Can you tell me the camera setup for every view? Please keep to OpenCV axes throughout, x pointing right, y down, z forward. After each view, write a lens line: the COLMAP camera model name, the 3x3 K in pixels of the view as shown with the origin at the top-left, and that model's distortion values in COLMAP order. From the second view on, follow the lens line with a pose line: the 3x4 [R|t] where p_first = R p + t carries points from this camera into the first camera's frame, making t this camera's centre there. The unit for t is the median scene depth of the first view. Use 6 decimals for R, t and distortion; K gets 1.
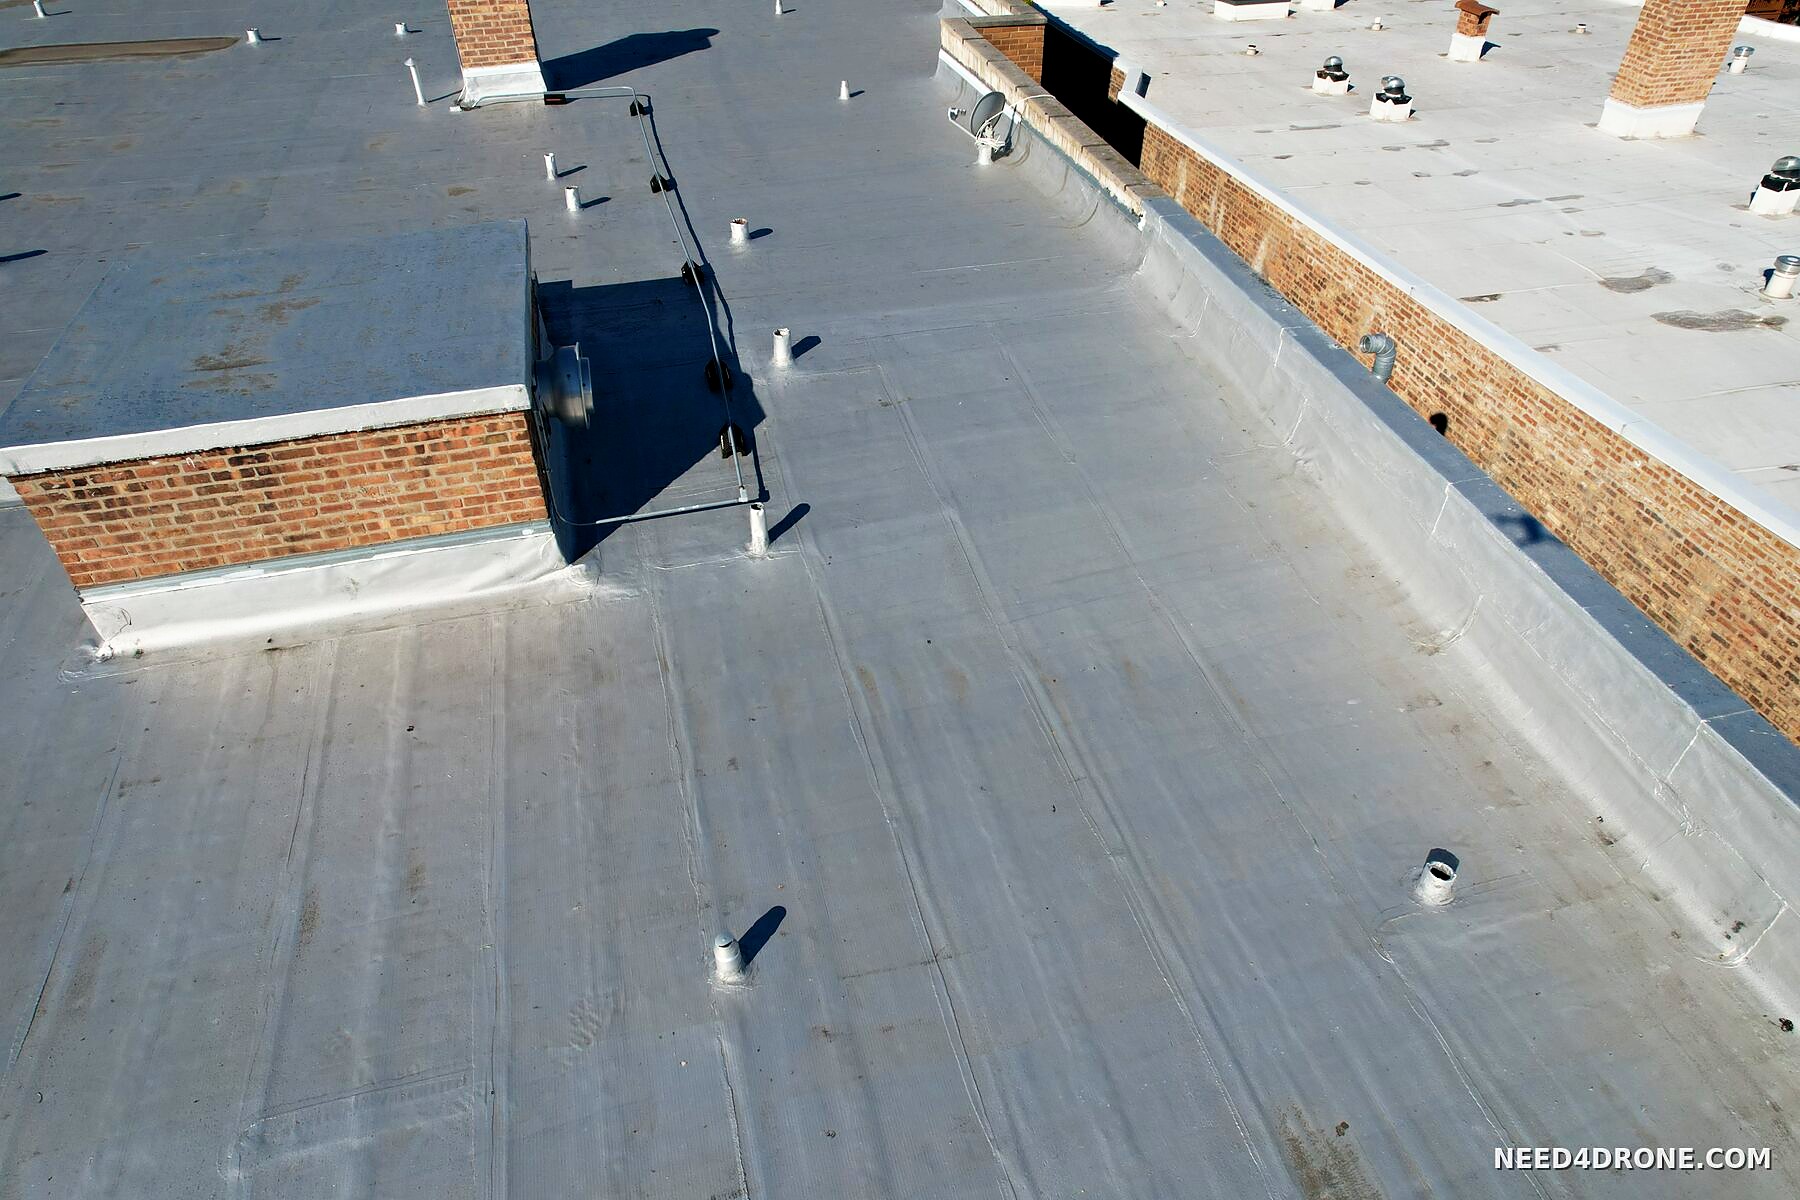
lens RADIAL K [[1136.6, 0, 900.0], [0, 1136.6, 600.0], [0, 0, 1]] dist [-0.032668, 0.002566]
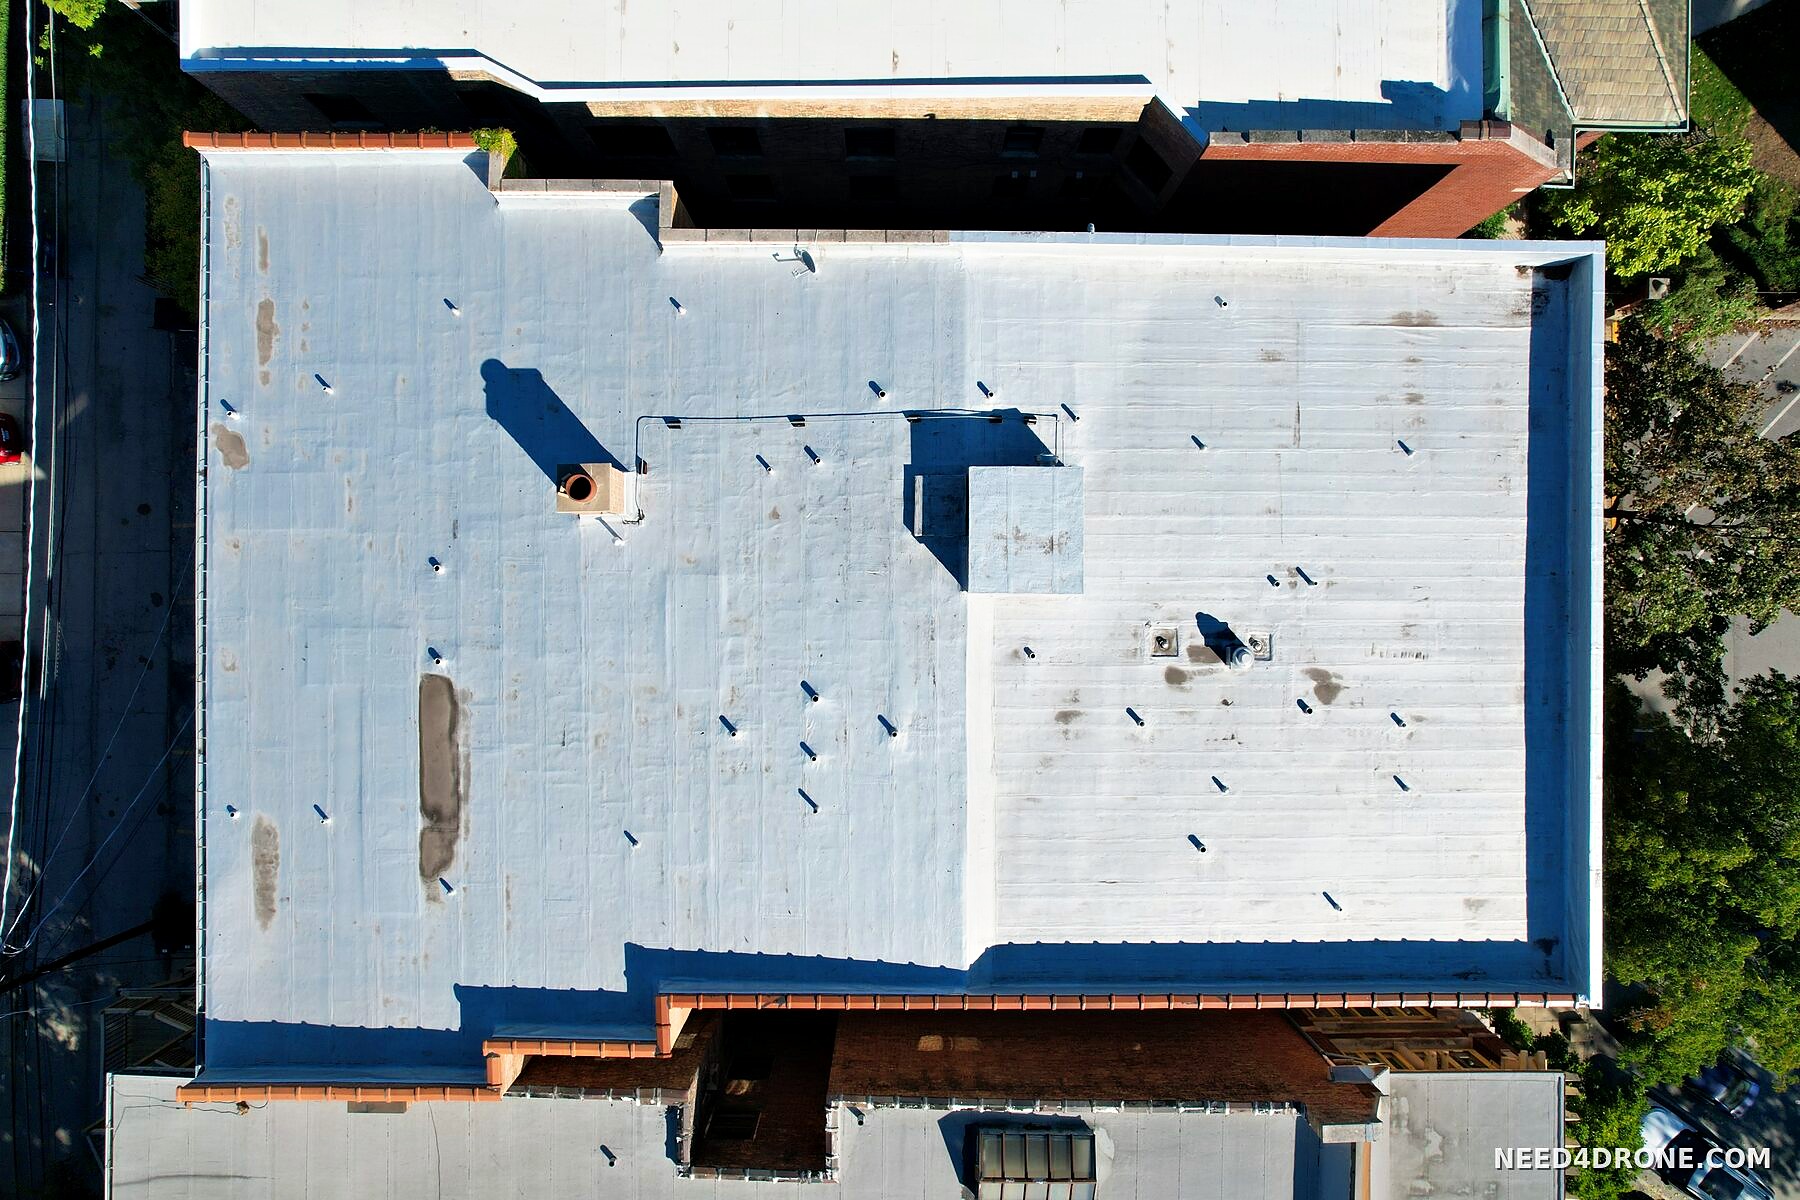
lens RADIAL K [[1136.6, 0, 900.0], [0, 1136.6, 600.0], [0, 0, 1]] dist [-0.032668, 0.002566]
pose [[0.246413, -0.969110, 0.010303, -0.715047], [0.610528, 0.163476, 0.774939, -2.592303], [-0.752686, -0.184665, 0.631952, -0.790219]]
